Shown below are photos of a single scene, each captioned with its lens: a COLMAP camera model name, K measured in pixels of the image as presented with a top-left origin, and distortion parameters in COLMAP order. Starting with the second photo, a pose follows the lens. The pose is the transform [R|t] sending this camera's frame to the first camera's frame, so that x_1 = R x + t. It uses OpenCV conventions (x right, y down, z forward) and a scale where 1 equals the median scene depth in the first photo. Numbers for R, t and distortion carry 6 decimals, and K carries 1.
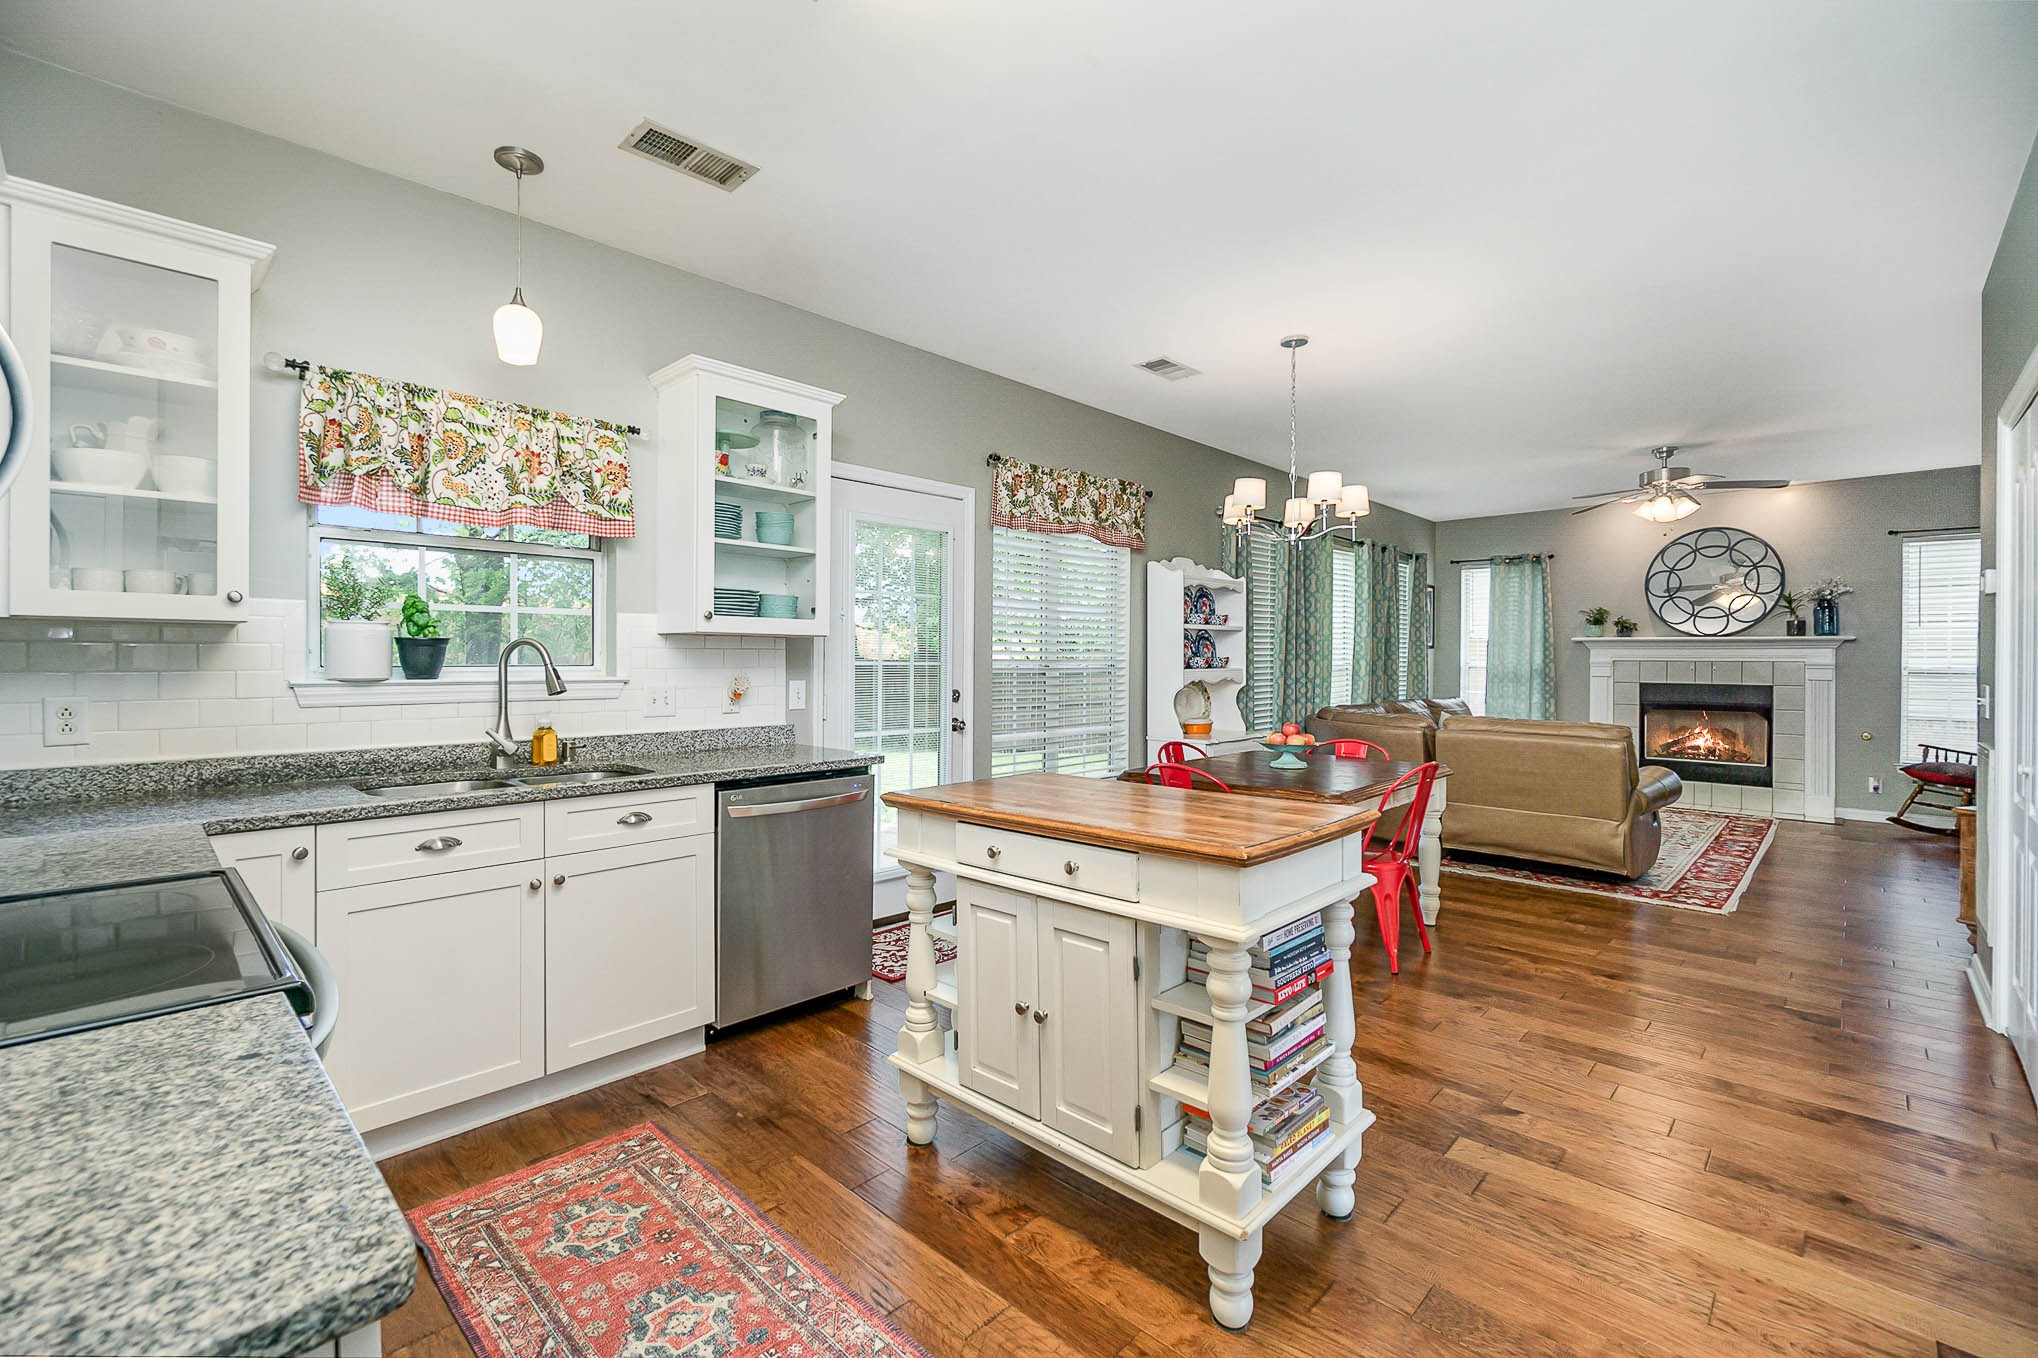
lens RADIAL K [[881.9, 0, 1019.0], [0, 881.9, 663.1], [0, 0, 1]] dist [0.000230, -0.000072]
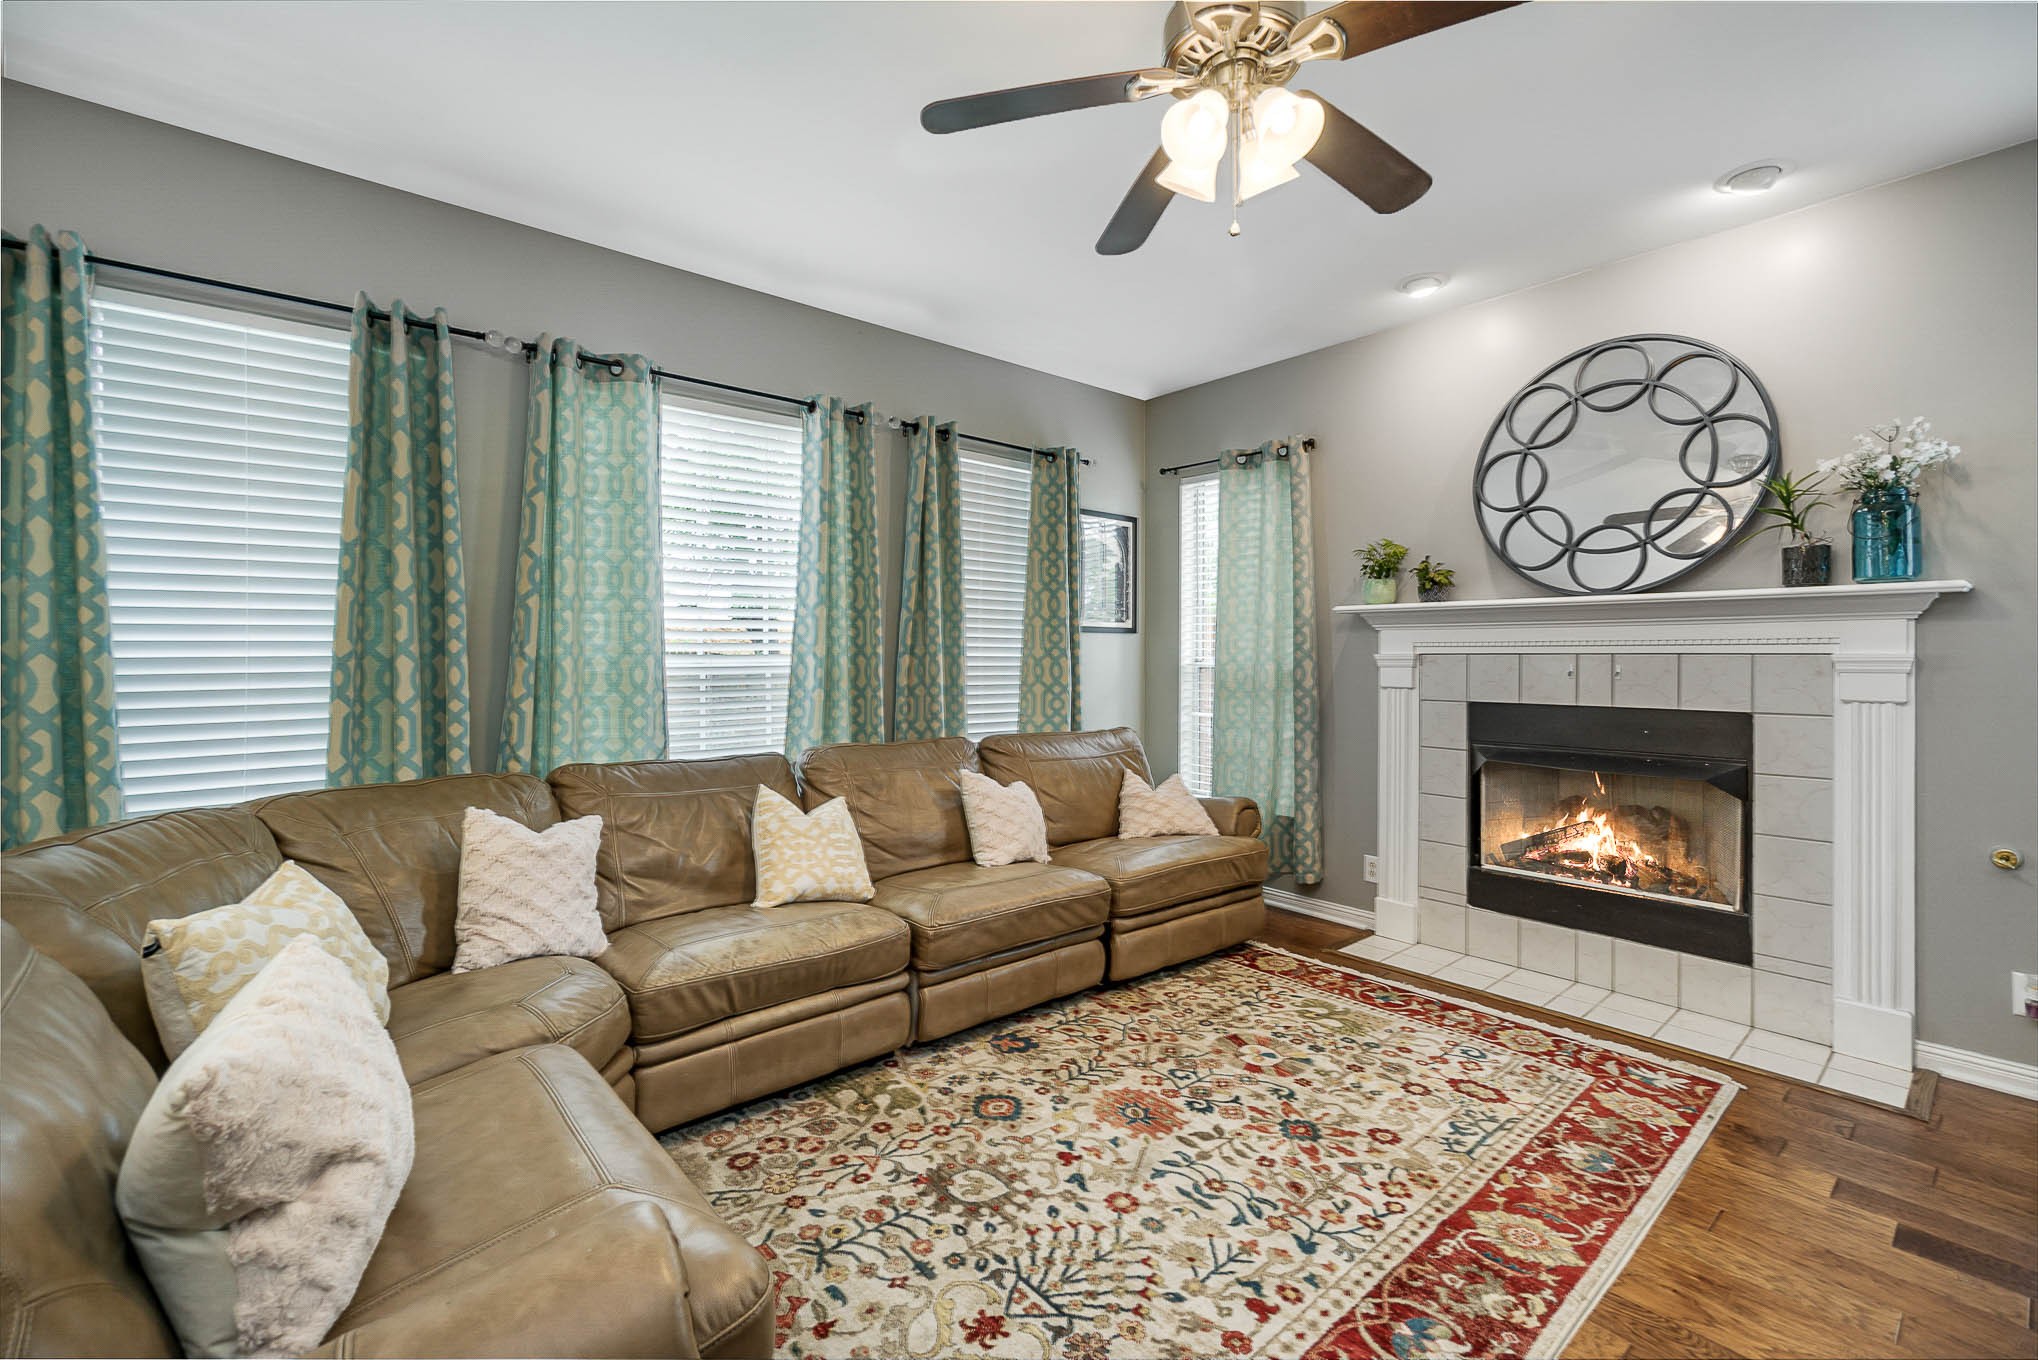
lens RADIAL K [[868.6, 0, 1019.9], [0, 868.6, 661.8], [0, 0, 1]] dist [-0.001793, -0.000312]
pose [[0.994513, -0.003978, -0.104537, 0.538998], [0.004113, 0.999991, 0.001071, -0.000064], [0.104532, -0.001495, 0.994520, 0.546475]]
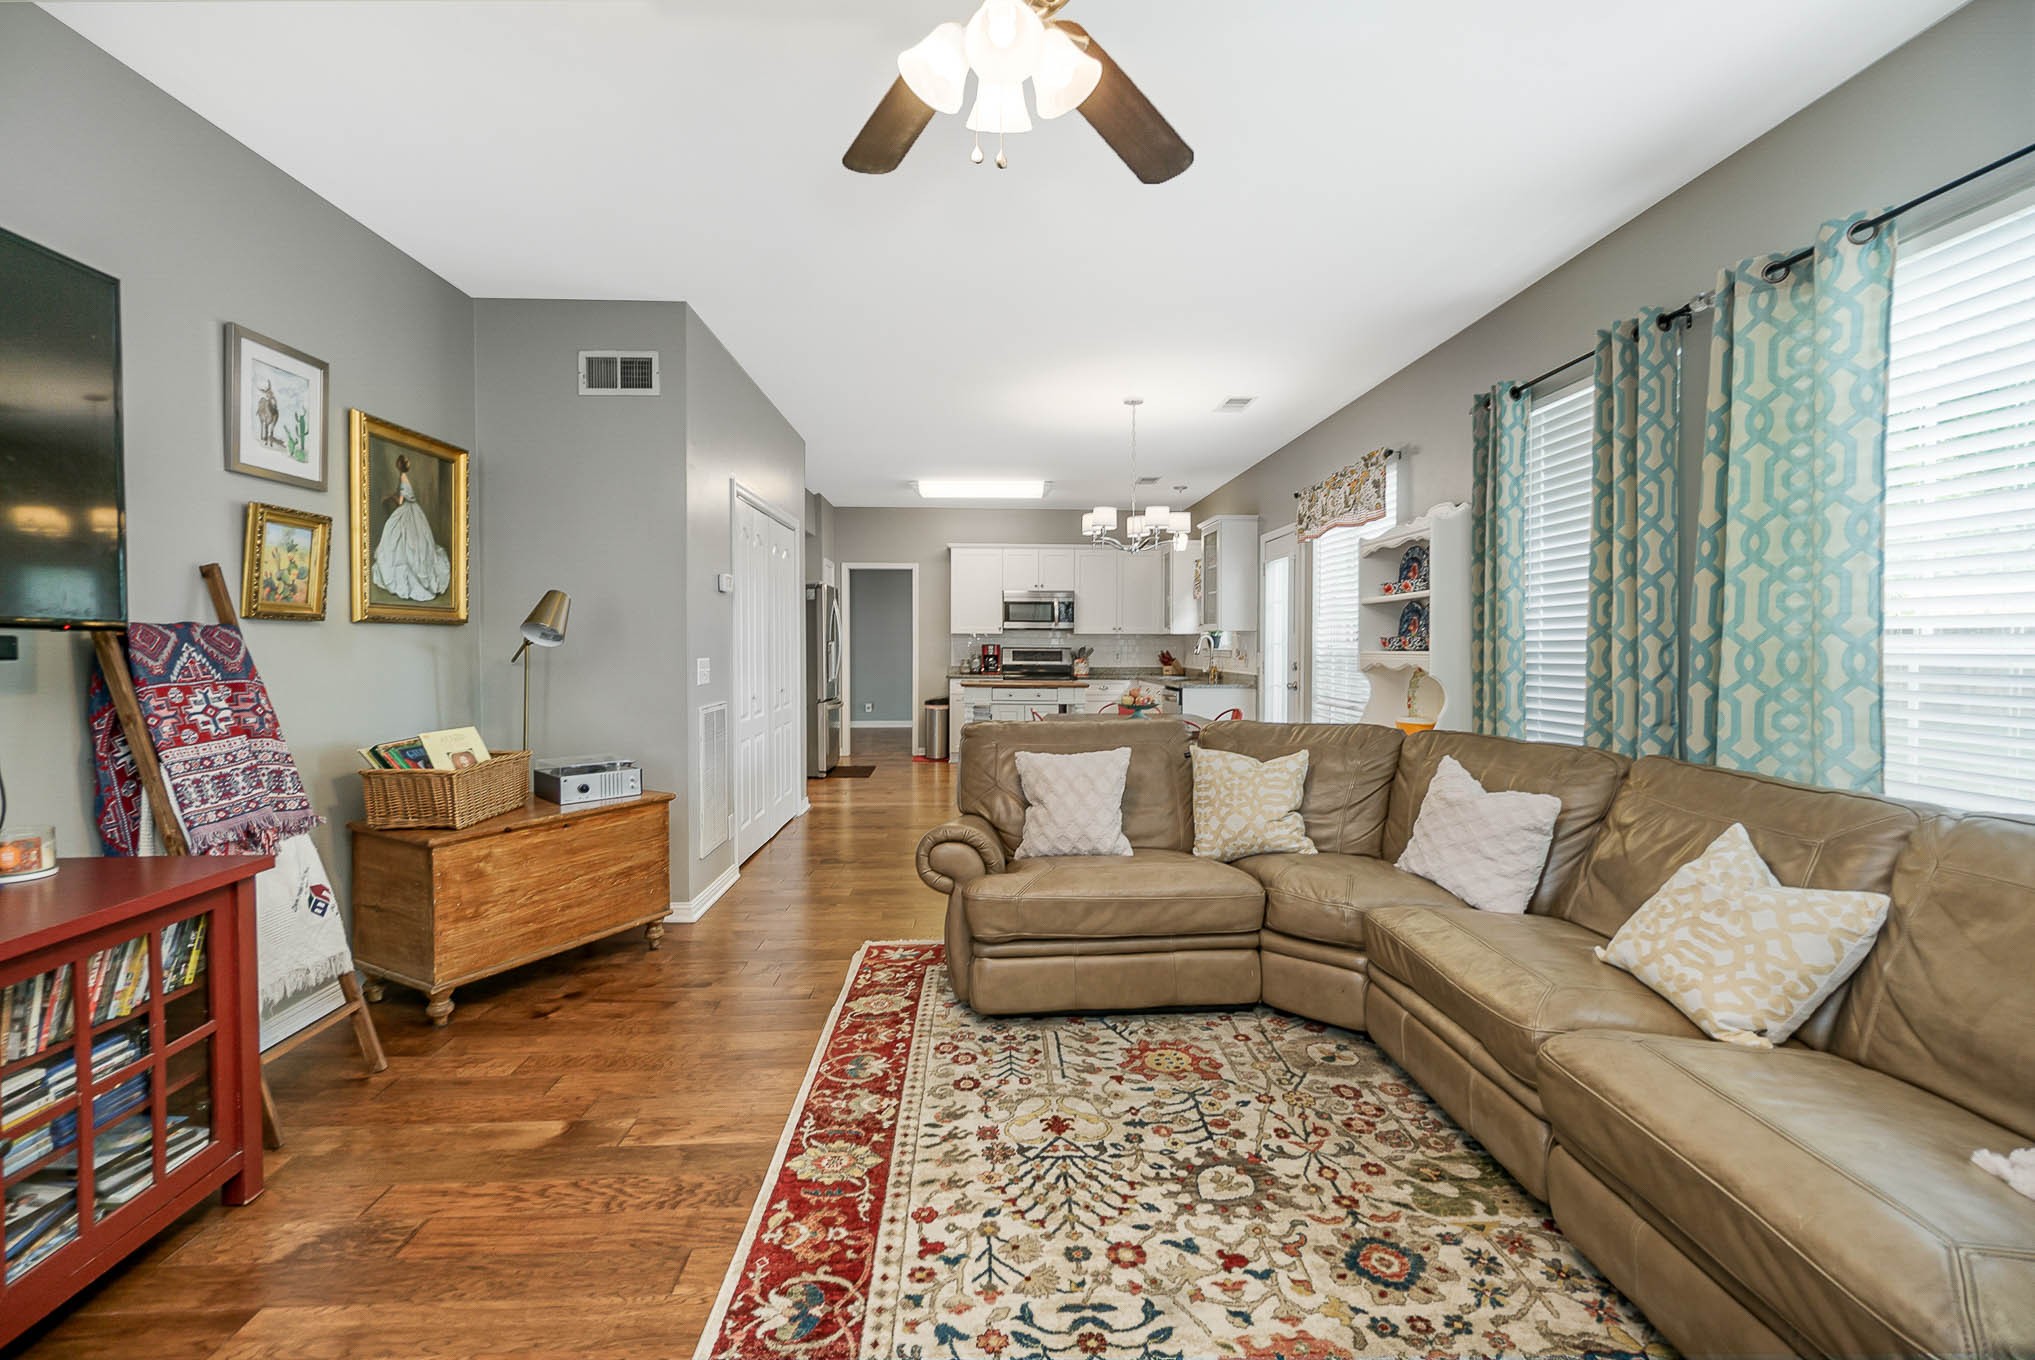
lens RADIAL K [[867.3, 0, 1018.4], [0, 867.3, 661.8], [0, 0, 1]] dist [-0.001793, -0.000312]
pose [[-0.687351, 0.013603, -0.726198, 0.721331], [-0.003979, 0.999739, 0.022493, -0.000067], [0.726315, 0.018350, -0.687117, 0.932048]]
